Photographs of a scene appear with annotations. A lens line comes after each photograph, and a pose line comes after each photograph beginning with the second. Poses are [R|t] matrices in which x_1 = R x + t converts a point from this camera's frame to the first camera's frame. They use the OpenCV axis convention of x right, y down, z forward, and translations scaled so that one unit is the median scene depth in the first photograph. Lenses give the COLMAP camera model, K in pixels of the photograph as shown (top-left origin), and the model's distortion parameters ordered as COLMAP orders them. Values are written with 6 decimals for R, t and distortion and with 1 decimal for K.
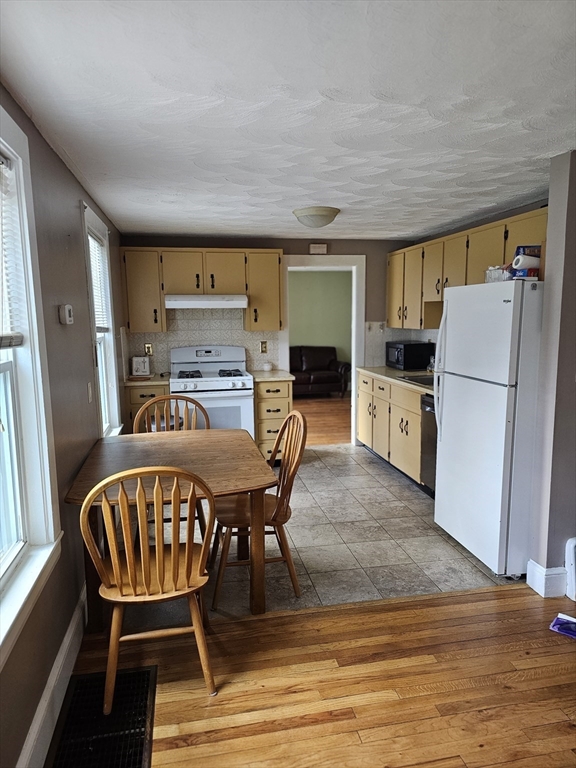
lens RADIAL K [[512.9, 0, 287.0], [0, 512.9, 383.7], [0, 0, 1]] dist [0.042662, -0.037172]
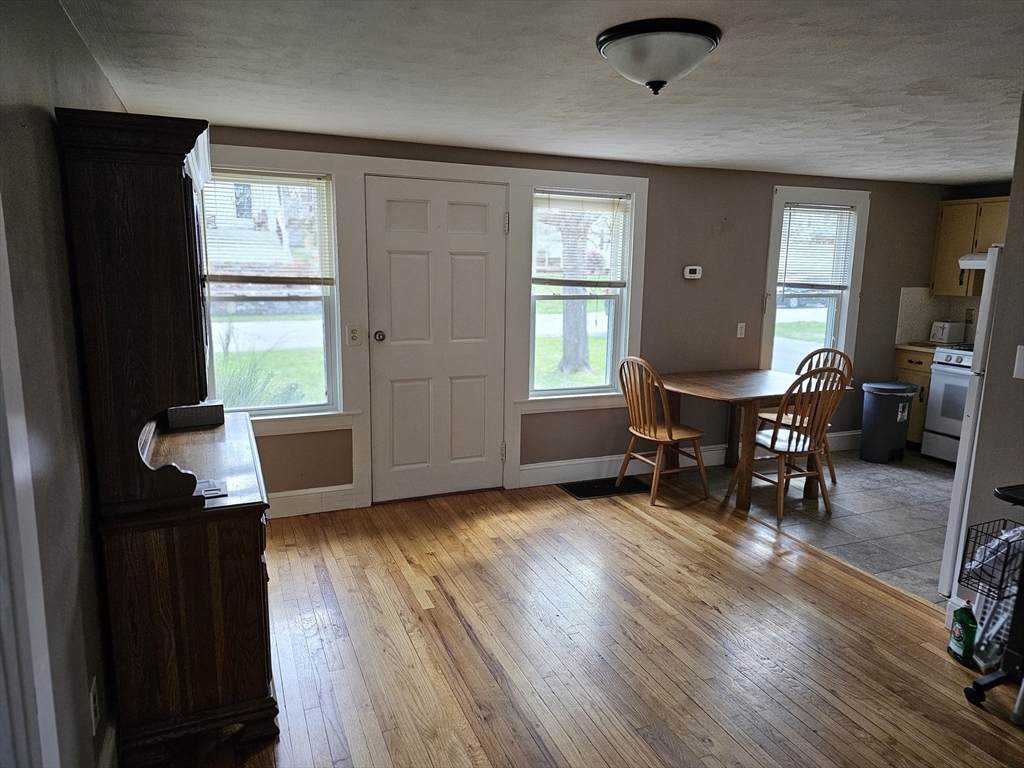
lens RADIAL K [[683.8, 0, 510.8], [0, 683.8, 385.6], [0, 0, 1]] dist [0.042662, -0.037172]
pose [[0.206542, 0.193366, -0.959140, 1.366514], [-0.153958, 0.974489, 0.163307, -0.046490], [0.966249, 0.113937, 0.231043, 0.012697]]
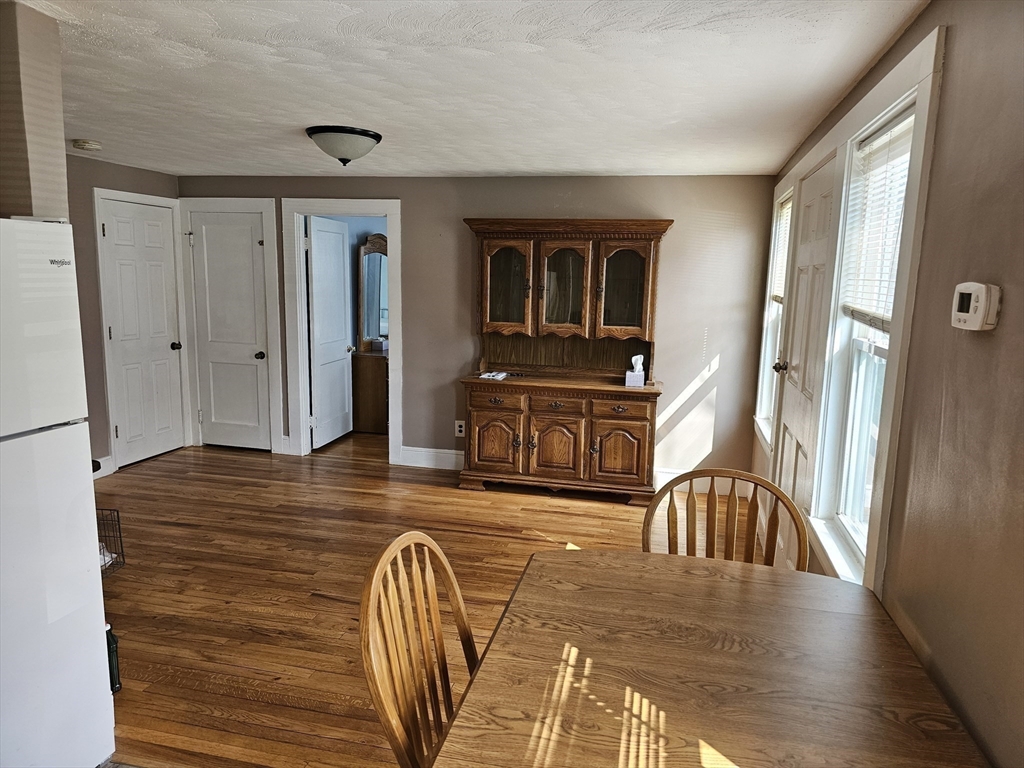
lens RADIAL K [[683.8, 0, 516.7], [0, 683.8, 379.7], [0, 0, 1]] dist [0.042662, -0.037172]
pose [[-0.908882, -0.070191, 0.411104, -0.282204], [0.045759, 0.963000, 0.265587, -0.208490], [-0.414535, 0.260199, -0.872042, 1.434339]]
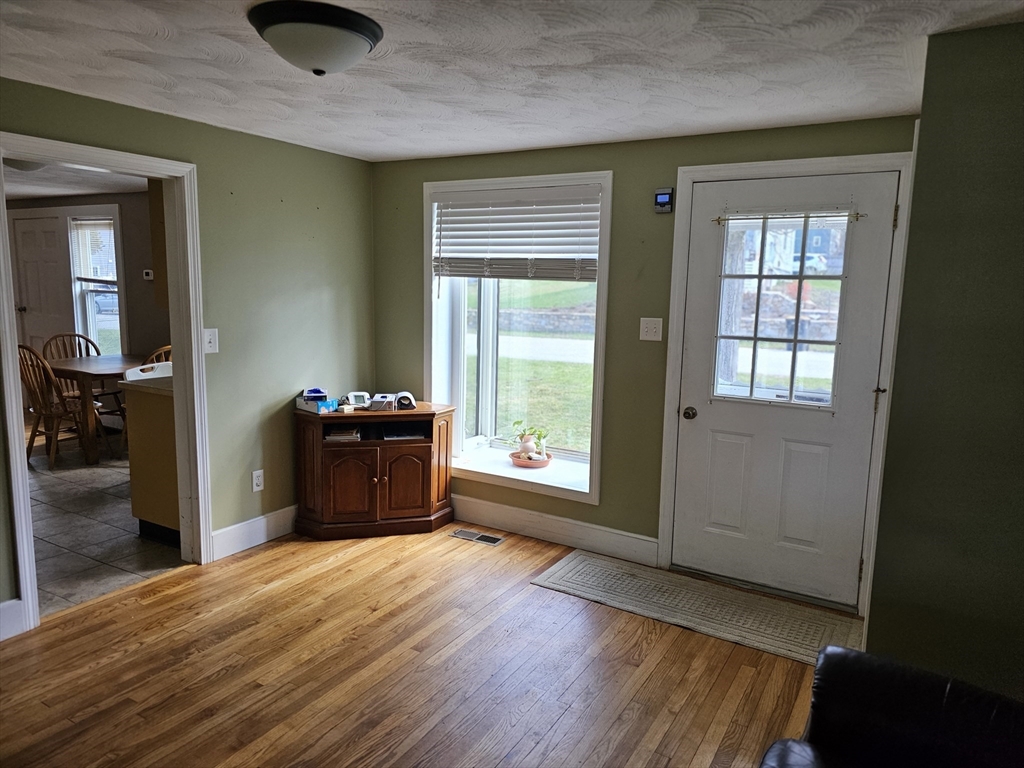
lens RADIAL K [[683.8, 0, 512.0], [0, 683.8, 384.9], [0, 0, 1]] dist [0.042662, -0.037172]
pose [[-0.682933, 0.107627, -0.722509, 0.461545], [-0.115379, 0.960777, 0.252180, -0.464181], [0.721311, 0.255584, -0.643729, 3.195875]]
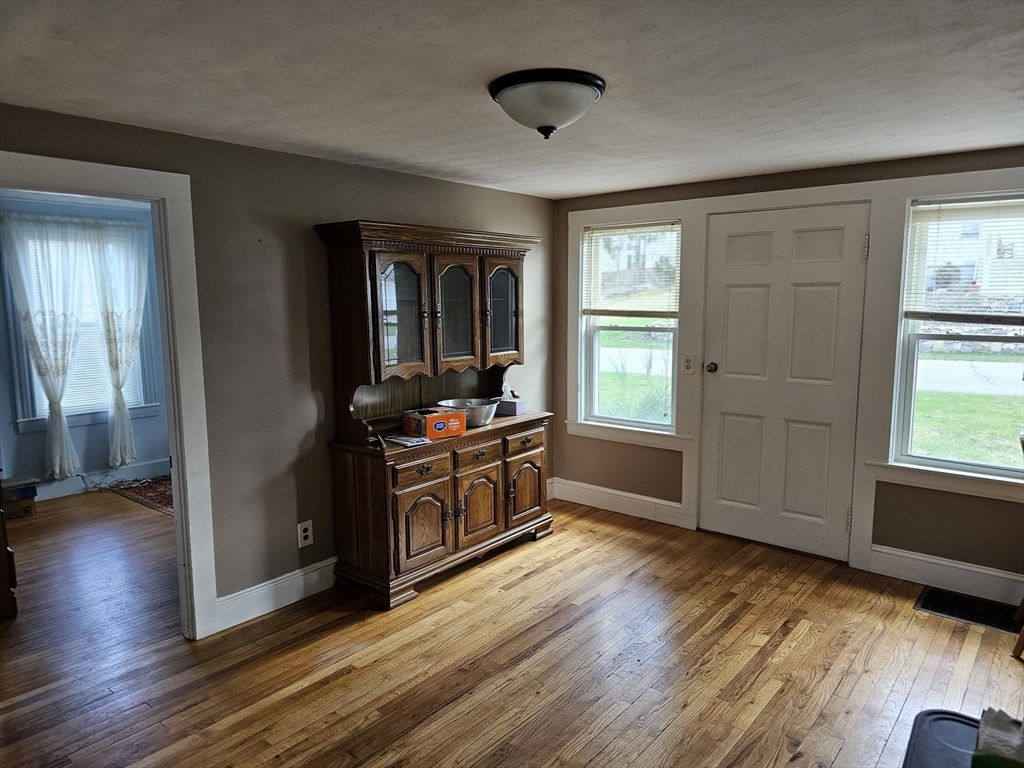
lens RADIAL K [[683.8, 0, 509.7], [0, 683.8, 379.3], [0, 0, 1]] dist [0.042662, -0.037172]
pose [[-0.781267, 0.100837, -0.615999, 1.153518], [-0.063835, 0.968783, 0.239549, -0.182250], [0.620925, 0.226474, -0.750441, 0.978156]]
